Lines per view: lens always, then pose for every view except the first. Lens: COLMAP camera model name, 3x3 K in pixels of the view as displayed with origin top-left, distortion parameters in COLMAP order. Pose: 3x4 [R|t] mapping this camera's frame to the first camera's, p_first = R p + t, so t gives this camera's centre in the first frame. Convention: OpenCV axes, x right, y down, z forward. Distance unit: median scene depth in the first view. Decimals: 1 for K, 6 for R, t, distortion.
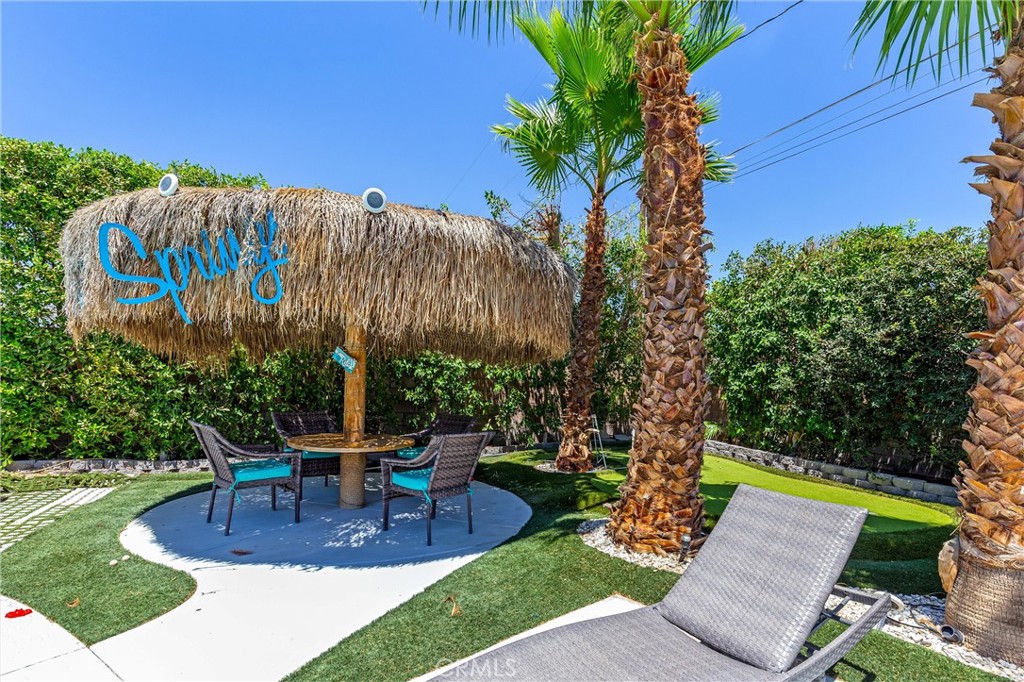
lens RADIAL K [[486.9, 0, 531.5], [0, 486.9, 399.5], [0, 0, 1]] dist [-0.004191, 0.000198]
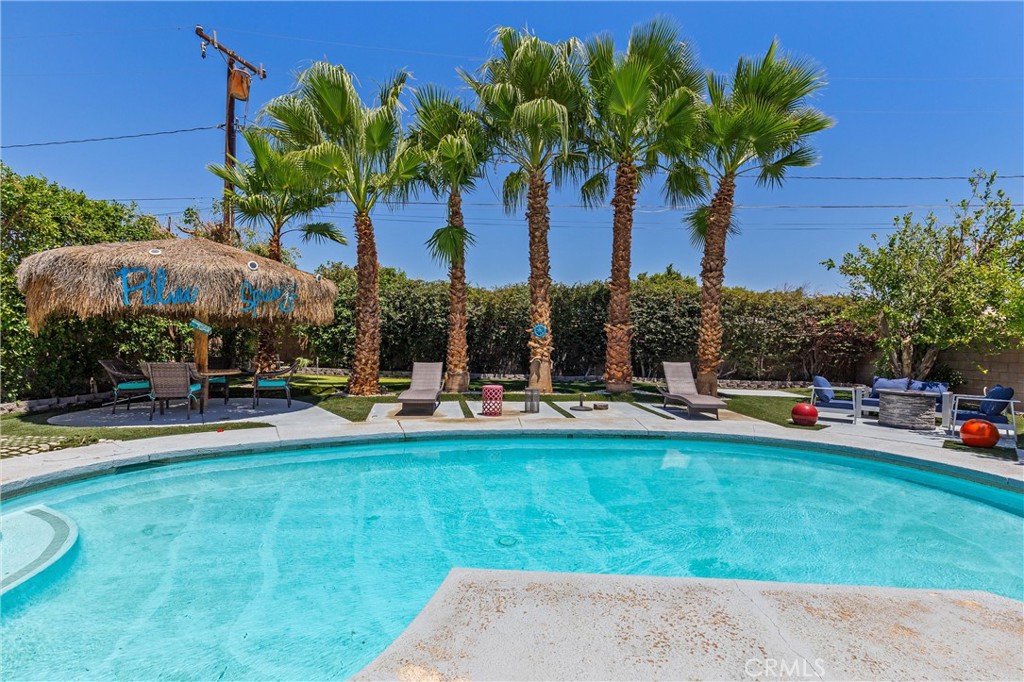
lens RADIAL K [[486.9, 0, 513.5], [0, 486.9, 347.0], [0, 0, 1]] dist [-0.004191, 0.000198]
pose [[0.490287, -0.033983, 0.870898, -1.118920], [0.030360, 0.999299, 0.021902, -0.008365], [-0.871032, 0.015702, 0.490975, -0.716216]]
